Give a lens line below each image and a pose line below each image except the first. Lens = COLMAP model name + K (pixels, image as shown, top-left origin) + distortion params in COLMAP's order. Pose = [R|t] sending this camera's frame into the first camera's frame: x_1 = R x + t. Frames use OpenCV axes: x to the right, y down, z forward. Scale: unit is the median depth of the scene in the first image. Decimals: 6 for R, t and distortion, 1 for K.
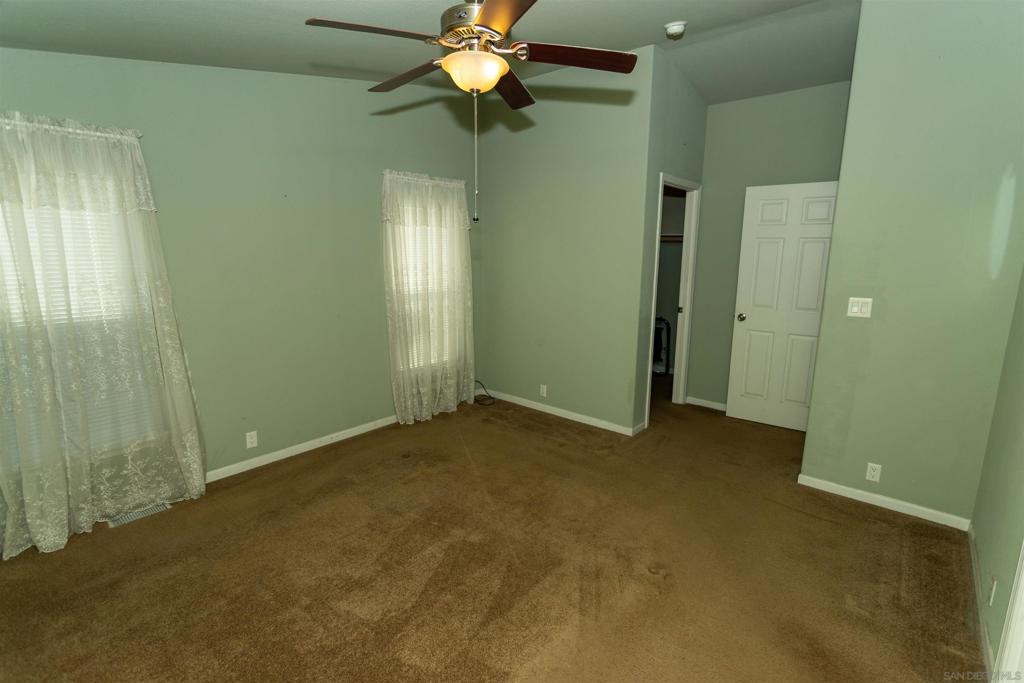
lens RADIAL K [[495.0, 0, 524.9], [0, 495.0, 340.6], [0, 0, 1]] dist [0.010967, 0.000273]
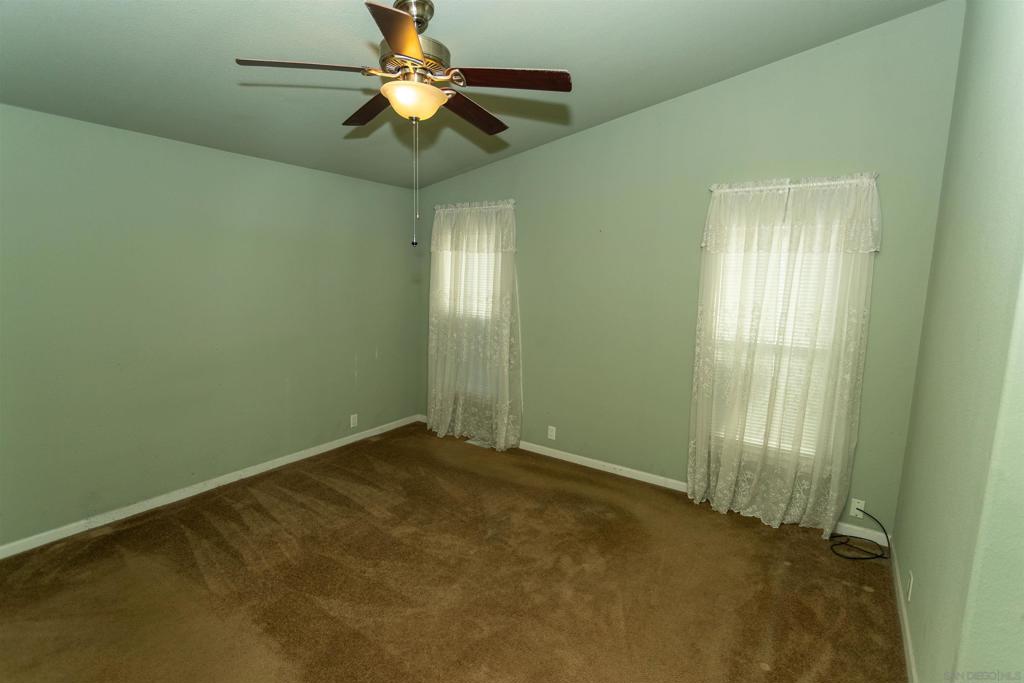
lens RADIAL K [[494.7, 0, 512.0], [0, 494.7, 341.5], [0, 0, 1]] dist [0.011057, 0.001141]
pose [[0.076129, 0.130024, -0.988584, 0.502733], [-0.209448, 0.971426, 0.111638, -0.109237], [0.974852, 0.198558, 0.101187, 0.603577]]
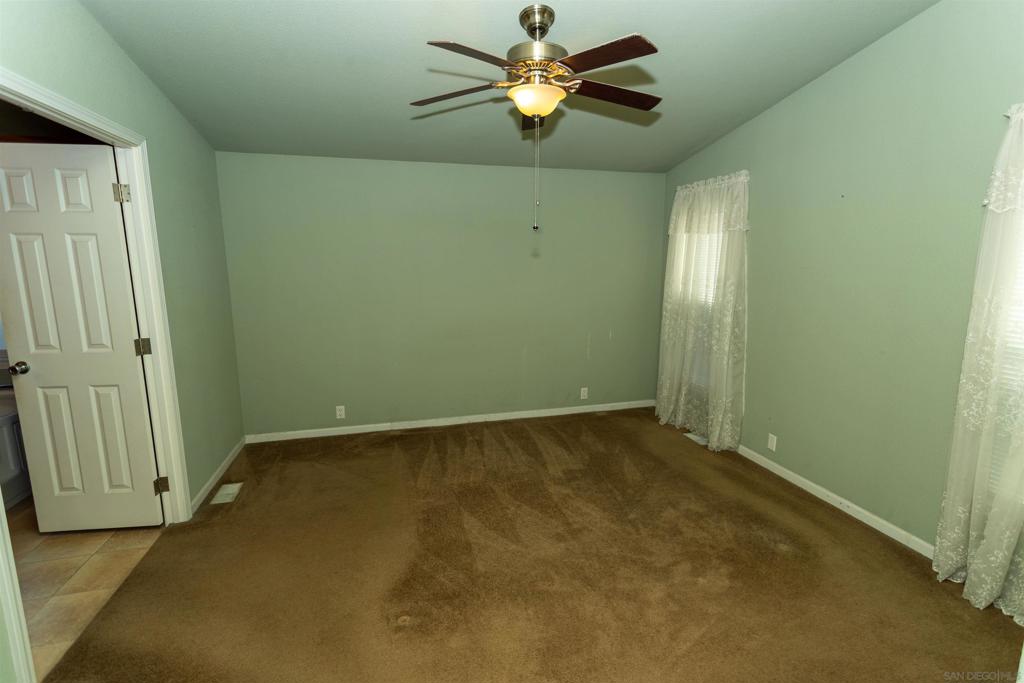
lens RADIAL K [[494.7, 0, 512.0], [0, 494.7, 341.5], [0, 0, 1]] dist [0.011057, 0.001141]
pose [[-0.596939, 0.123181, -0.792774, 0.463410], [-0.157218, 0.951024, 0.266152, -0.155204], [0.786732, 0.283515, -0.548336, 0.883308]]
